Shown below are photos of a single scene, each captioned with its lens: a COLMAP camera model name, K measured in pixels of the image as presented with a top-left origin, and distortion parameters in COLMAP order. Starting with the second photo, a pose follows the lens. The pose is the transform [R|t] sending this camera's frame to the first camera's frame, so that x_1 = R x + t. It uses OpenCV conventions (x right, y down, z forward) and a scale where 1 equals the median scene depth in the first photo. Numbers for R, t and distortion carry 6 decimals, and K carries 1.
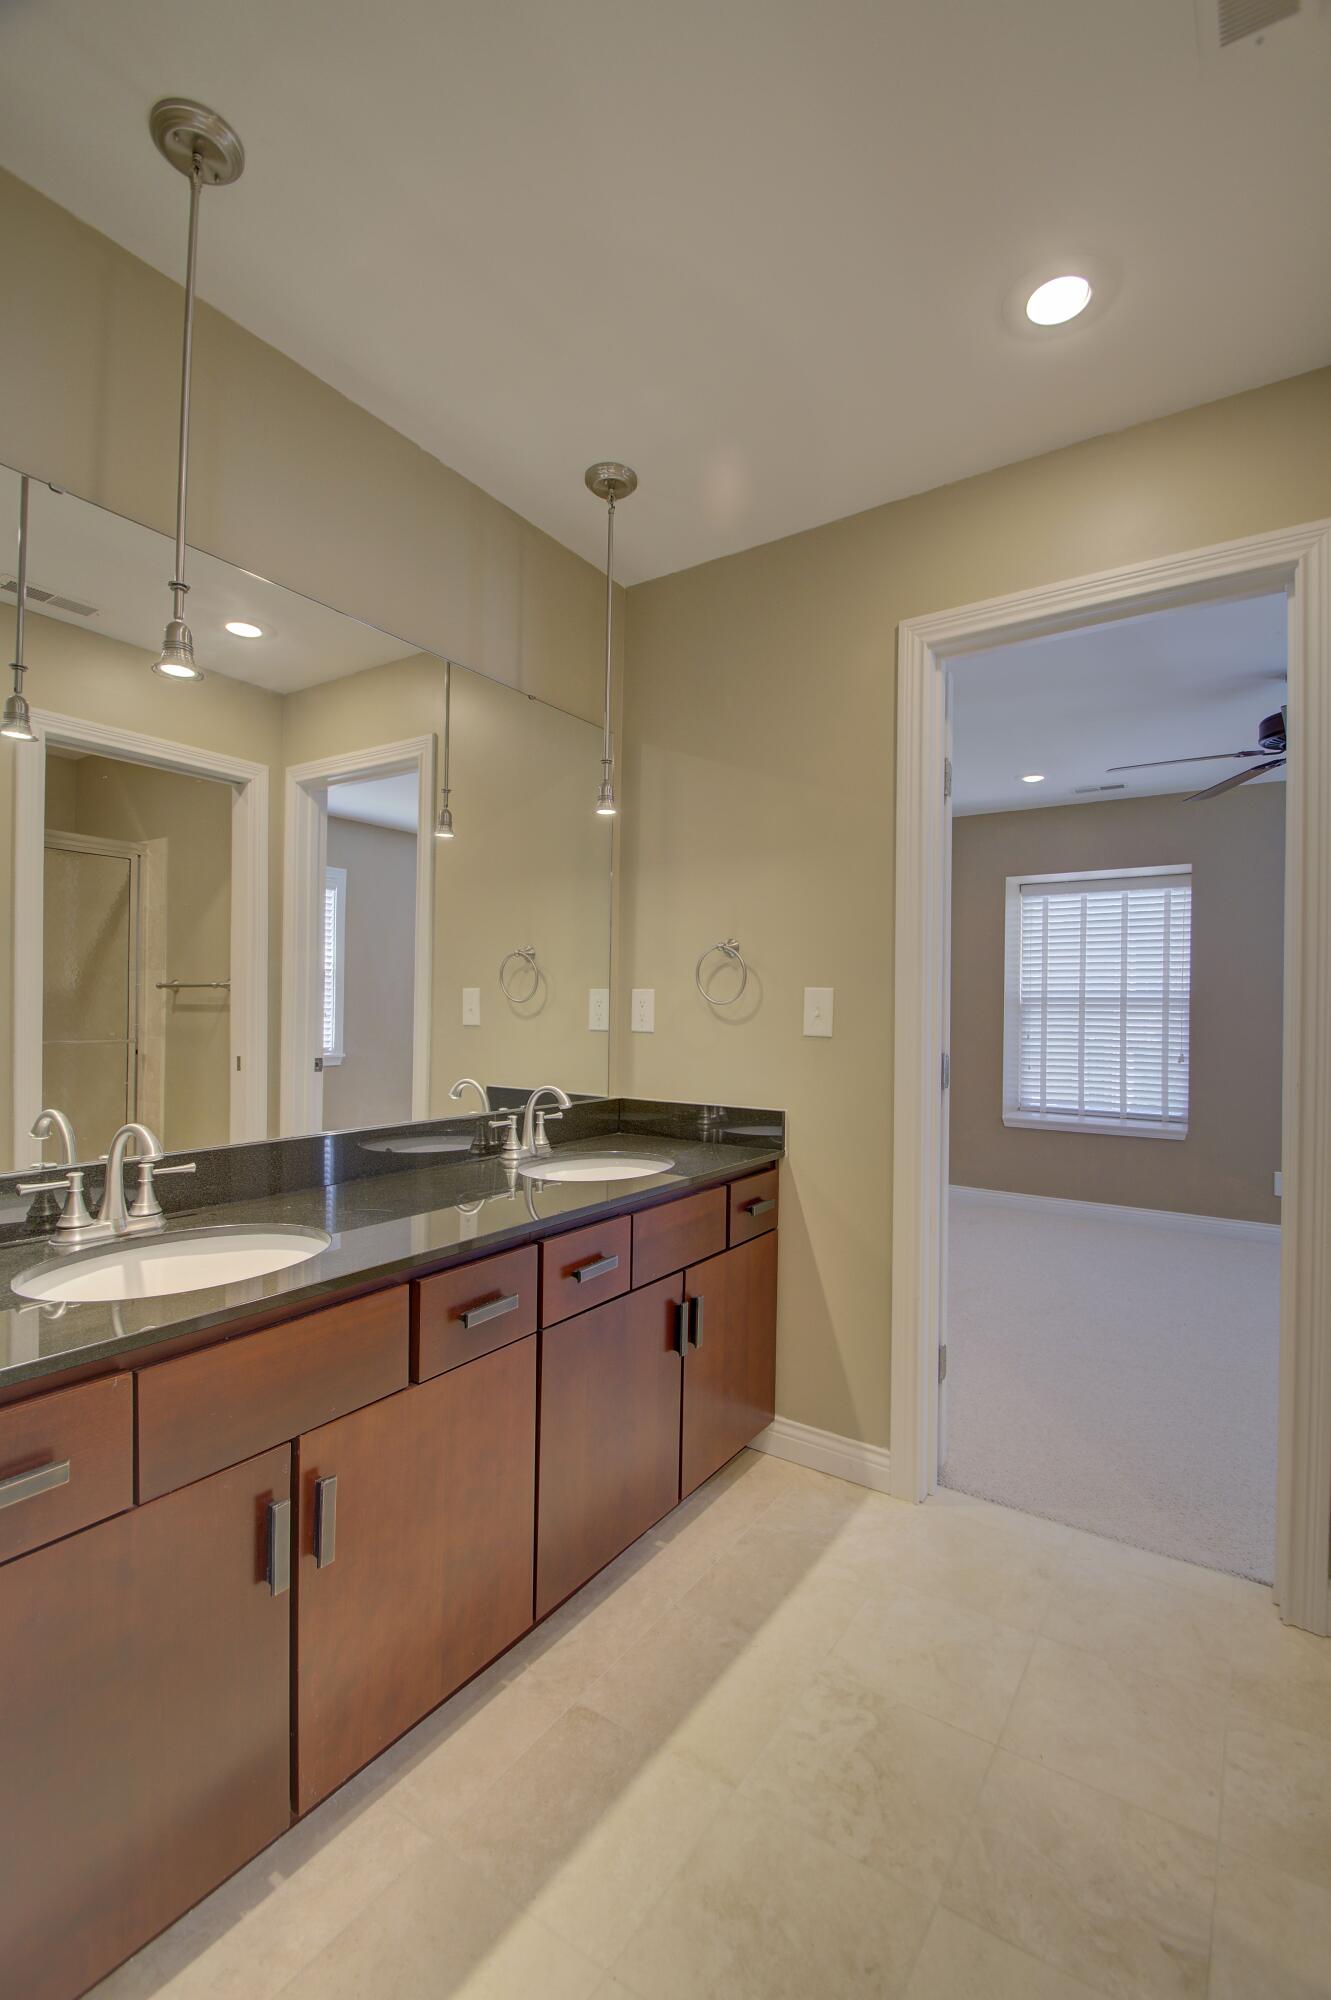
lens RADIAL K [[875.0, 0, 665.5], [0, 875.0, 1000.0], [0, 0, 1]] dist [0.021629, -0.023969]
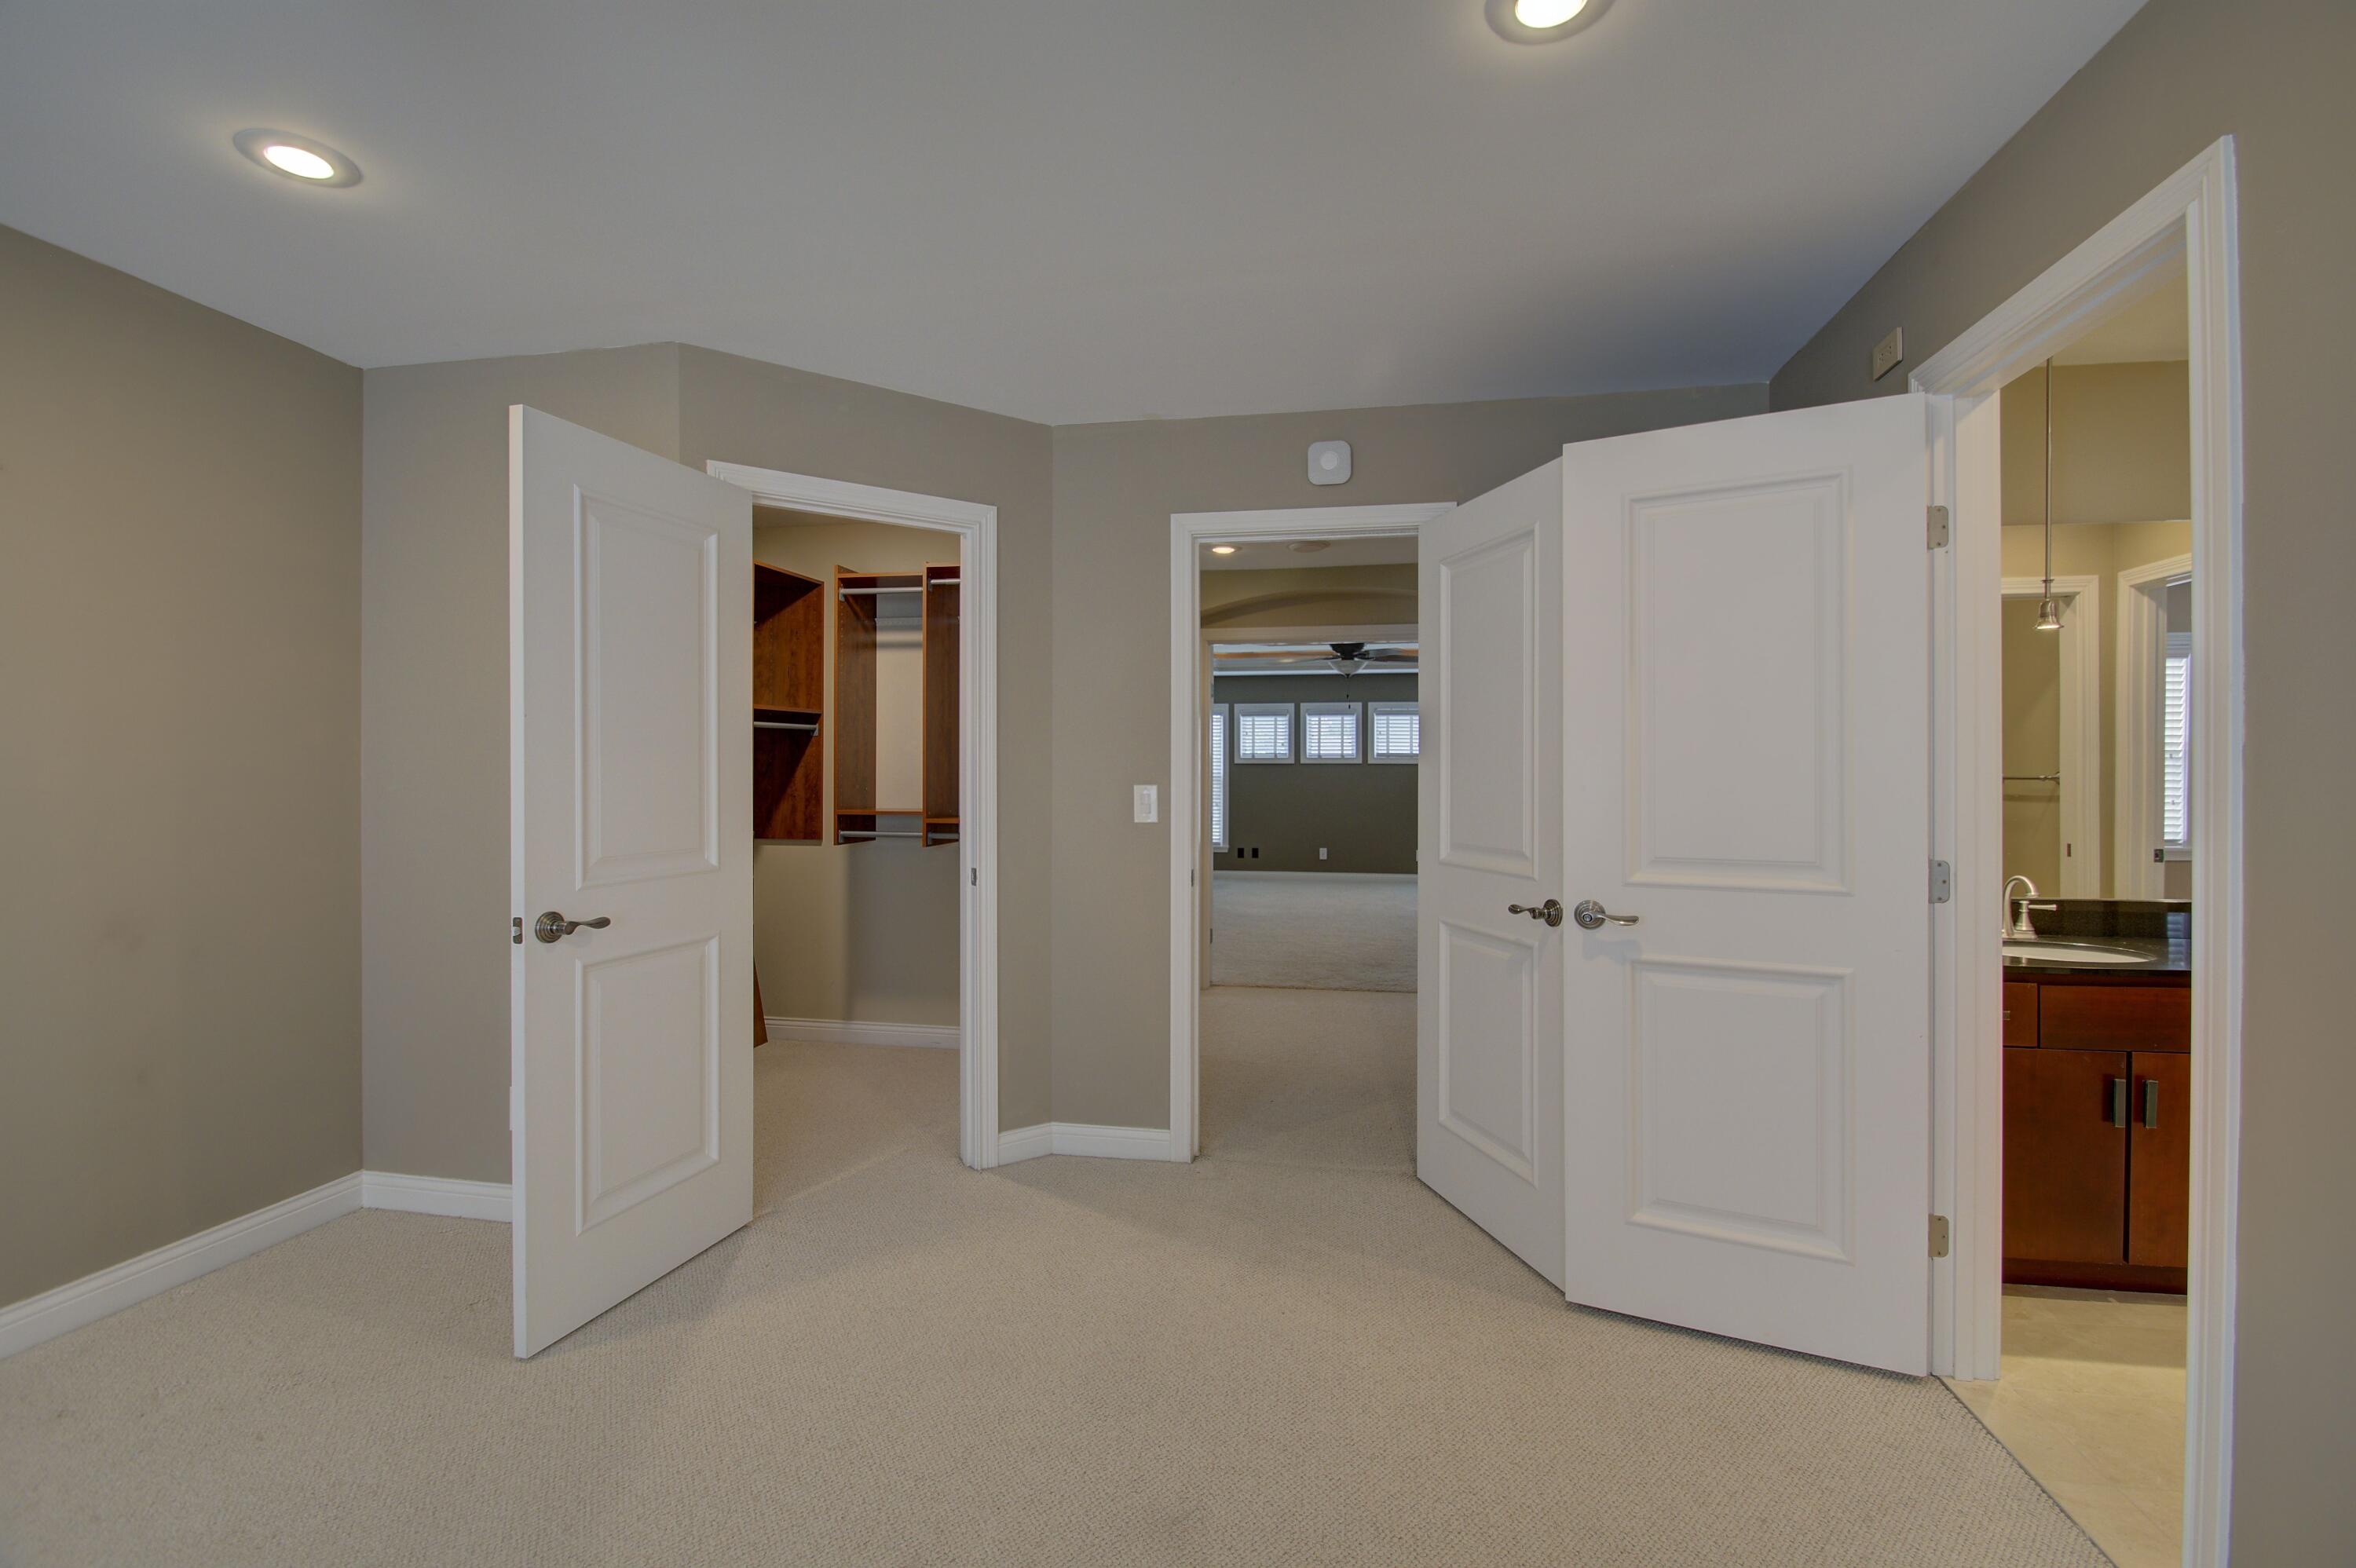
lens RADIAL K [[1030.7, 0, 1178.0], [0, 1030.7, 784.0], [0, 0, 1]] dist [0.021629, -0.023969]
pose [[0.410660, -0.002679, -0.911785, 0.540938], [0.013995, 0.999896, 0.003366, -0.070102], [0.911681, -0.014142, 0.410655, -1.254787]]
